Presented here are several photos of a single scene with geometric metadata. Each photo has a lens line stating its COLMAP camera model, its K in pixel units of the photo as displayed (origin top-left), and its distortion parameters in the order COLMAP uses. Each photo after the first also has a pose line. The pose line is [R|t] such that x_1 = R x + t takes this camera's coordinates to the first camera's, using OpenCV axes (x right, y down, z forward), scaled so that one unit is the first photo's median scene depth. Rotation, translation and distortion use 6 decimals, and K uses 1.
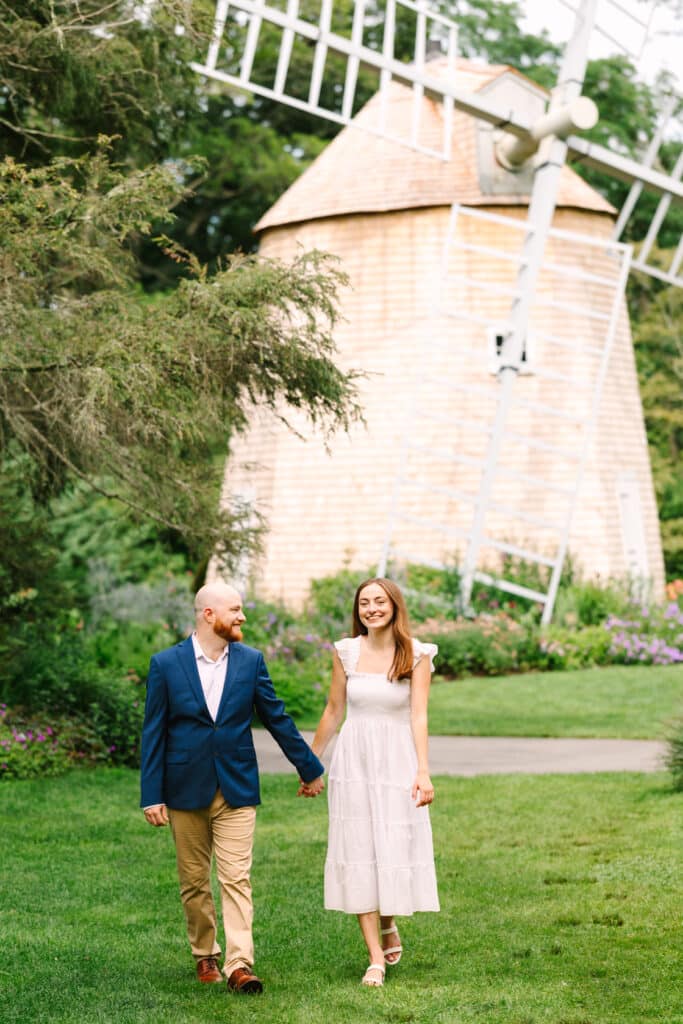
lens RADIAL K [[2659.1, 0, 341.5], [0, 2659.1, 512.0], [0, 0, 1]] dist [0.139420, -1.611471]
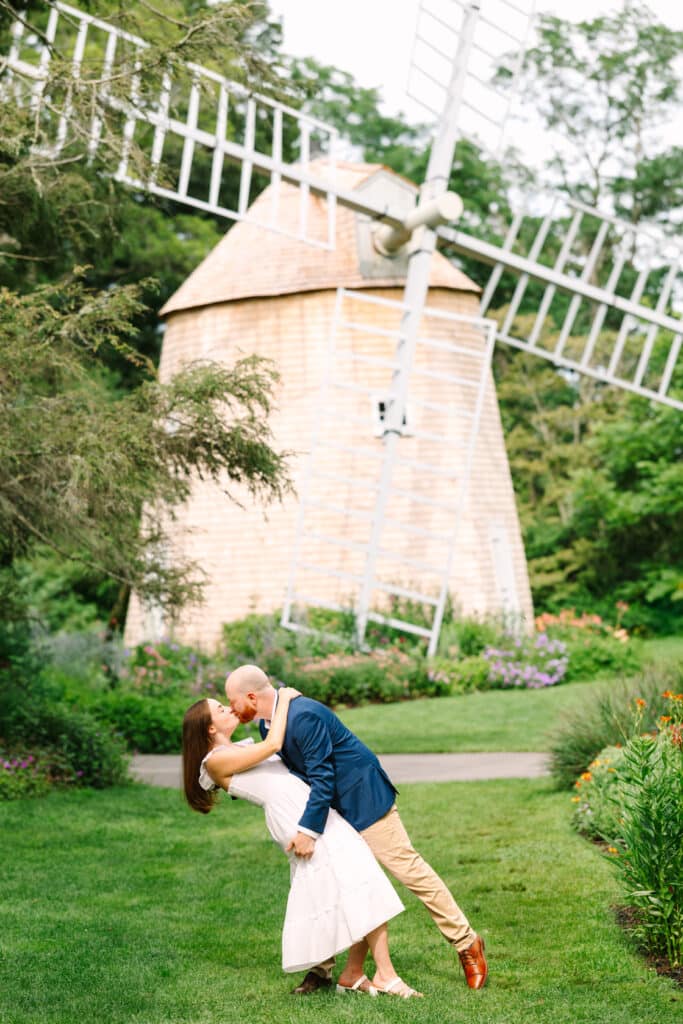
lens RADIAL K [[2659.1, 0, 341.5], [0, 2659.1, 512.0], [0, 0, 1]] dist [0.139420, -1.611471]
pose [[0.997929, -0.028716, 0.057562, -0.025574], [0.029540, 0.999472, -0.013516, -0.005216], [-0.057143, 0.015189, 0.998250, -0.134621]]
